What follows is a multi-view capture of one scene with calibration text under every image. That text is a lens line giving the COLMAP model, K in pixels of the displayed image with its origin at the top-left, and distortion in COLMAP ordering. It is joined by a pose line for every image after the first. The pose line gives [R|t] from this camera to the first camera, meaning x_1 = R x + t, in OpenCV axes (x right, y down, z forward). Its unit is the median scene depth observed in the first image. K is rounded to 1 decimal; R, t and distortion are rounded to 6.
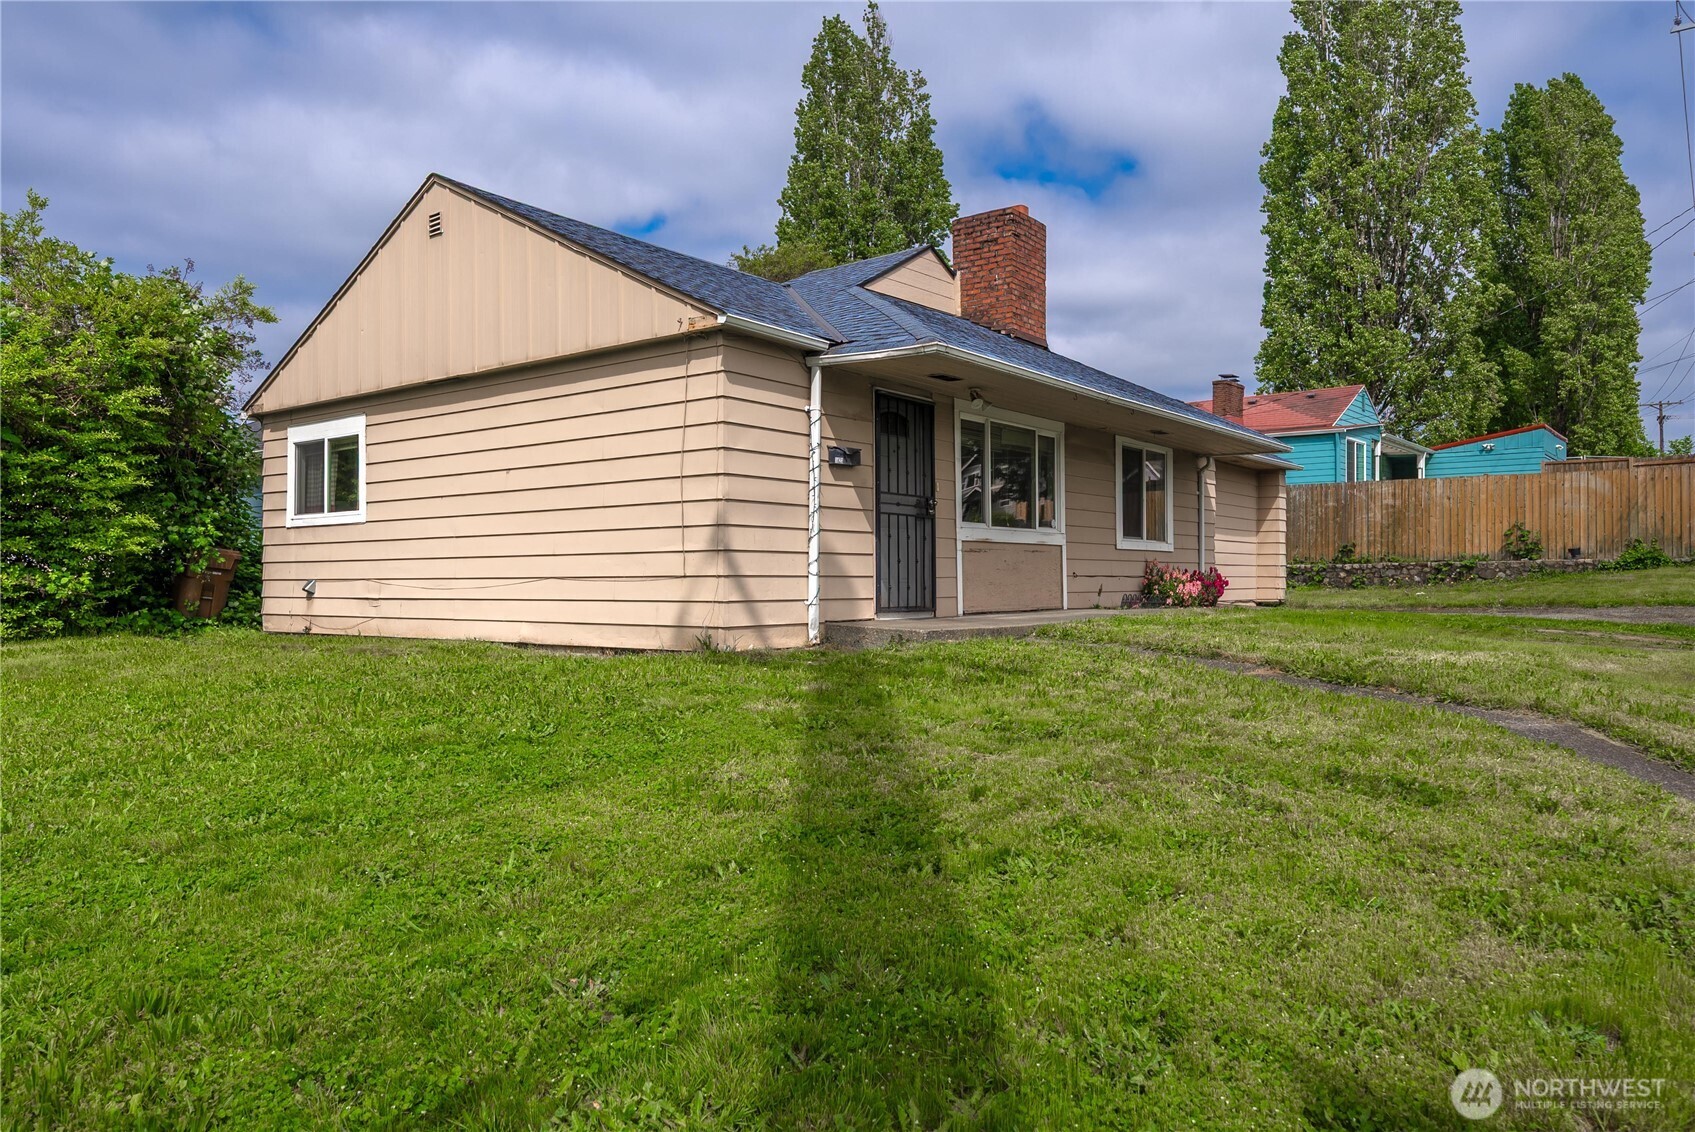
lens RADIAL K [[1159.9, 0, 847.1], [0, 1159.9, 569.0], [0, 0, 1]] dist [0.002693, -0.000203]
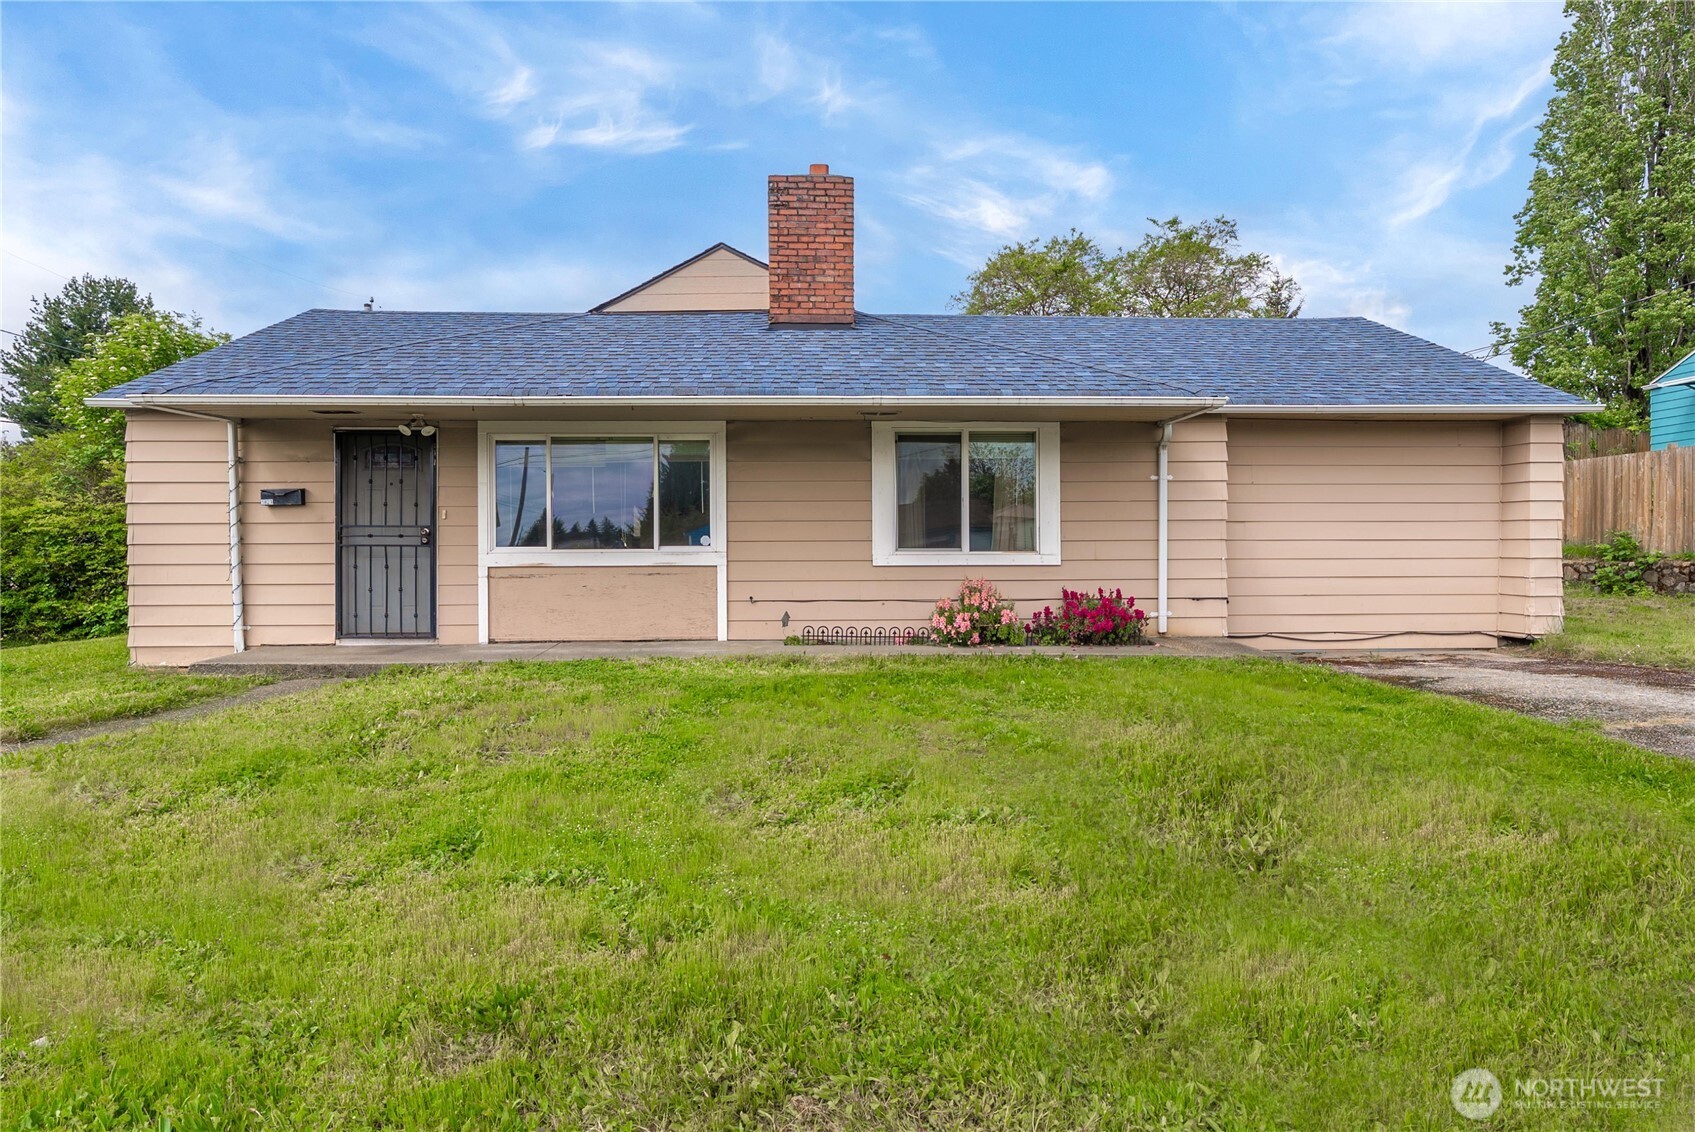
lens RADIAL K [[891.7, 0, 847.5], [0, 891.7, 570.2], [0, 0, 1]] dist [-0.000539, 0.000159]
pose [[0.620041, 0.005739, -0.784548, 0.877765], [0.009606, 0.999843, 0.014905, -0.030040], [0.784510, -0.016778, 0.619889, 0.775457]]
